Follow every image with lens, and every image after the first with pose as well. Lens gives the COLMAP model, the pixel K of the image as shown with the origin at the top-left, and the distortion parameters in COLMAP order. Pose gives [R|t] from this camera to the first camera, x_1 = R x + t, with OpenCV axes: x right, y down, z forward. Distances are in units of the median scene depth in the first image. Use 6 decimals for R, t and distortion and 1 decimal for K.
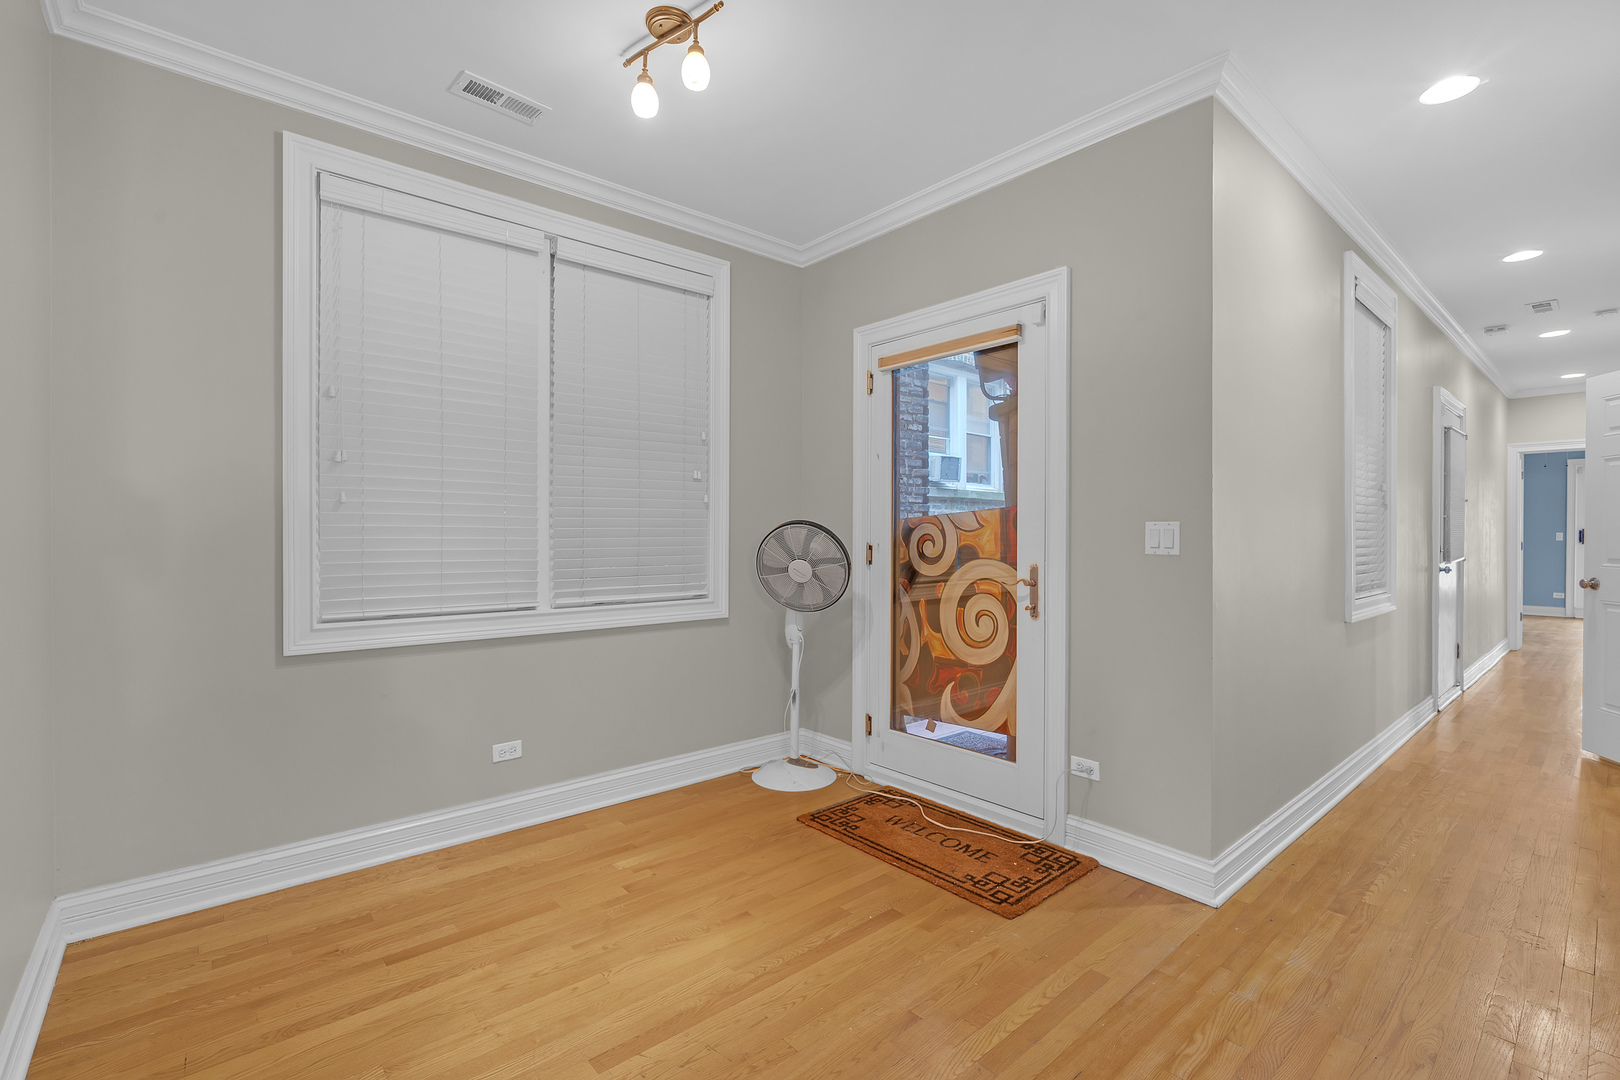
lens RADIAL K [[719.4, 0, 805.9], [0, 719.4, 541.4], [0, 0, 1]] dist [-0.009141, -0.000318]
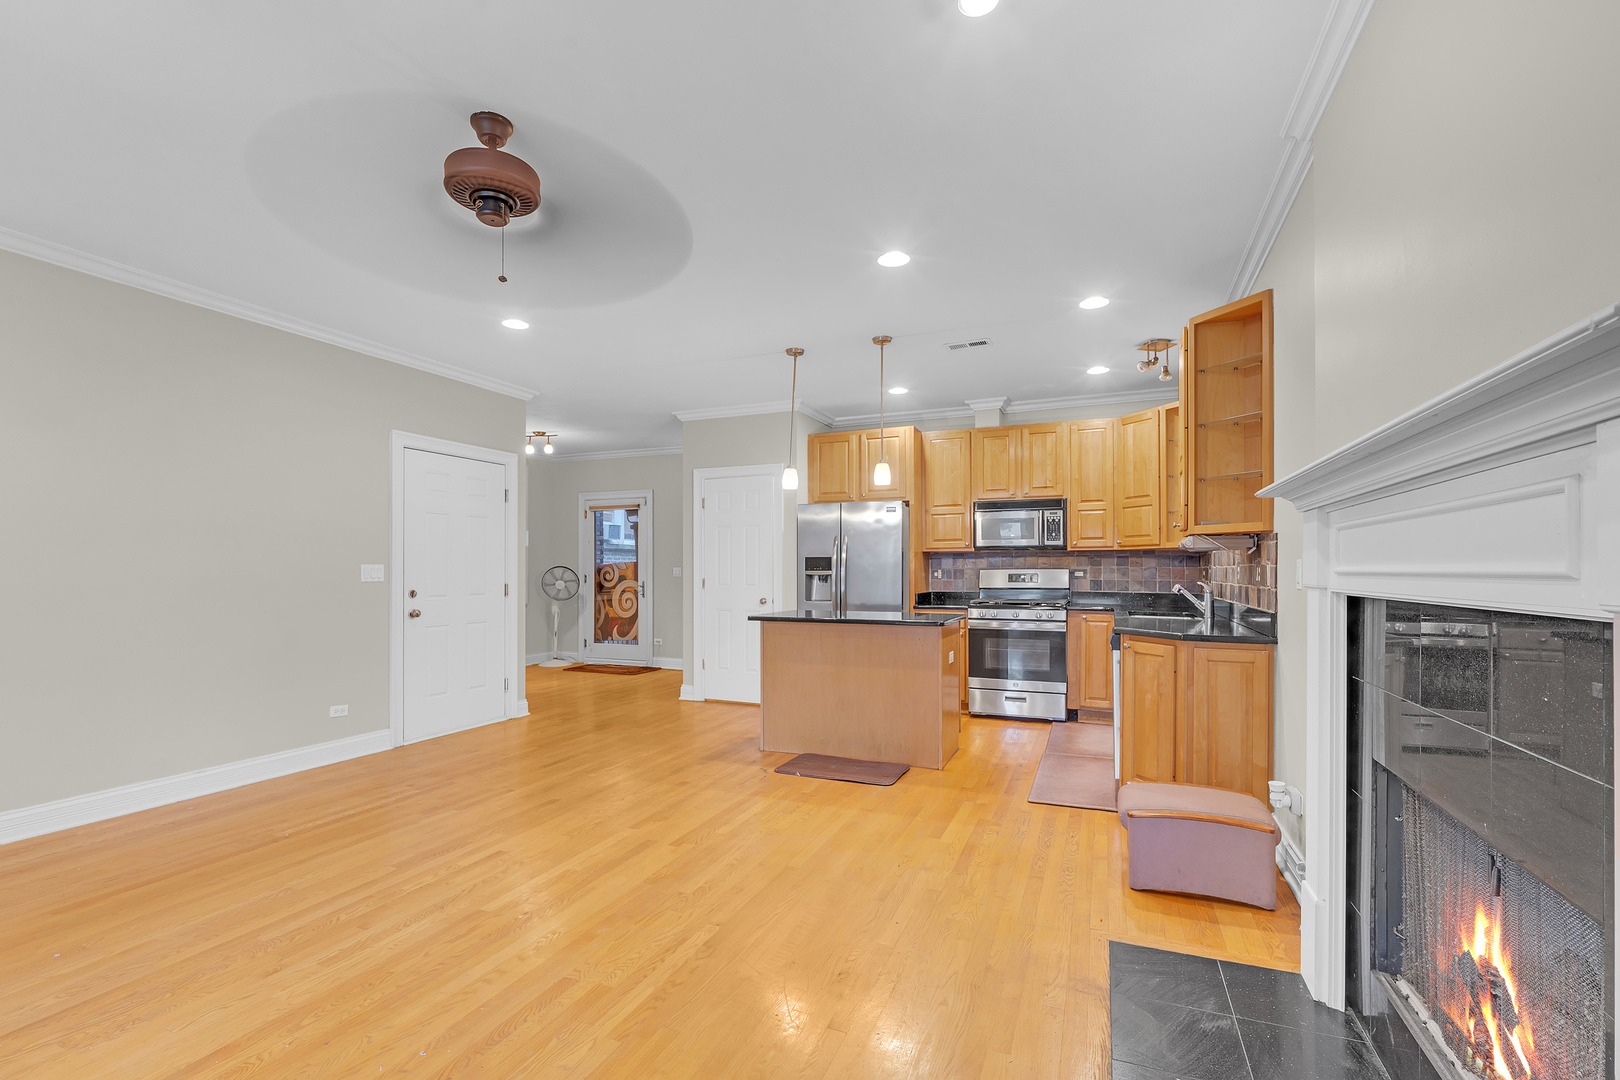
lens RADIAL K [[719.4, 0, 780.7], [0, 719.4, 572.9], [0, 0, 1]] dist [-0.009141, -0.000318]
pose [[0.909762, -0.005016, 0.415100, -0.360473], [0.005900, 0.999982, -0.000847, 0.003300], [-0.415089, 0.003220, 0.909775, -1.725624]]
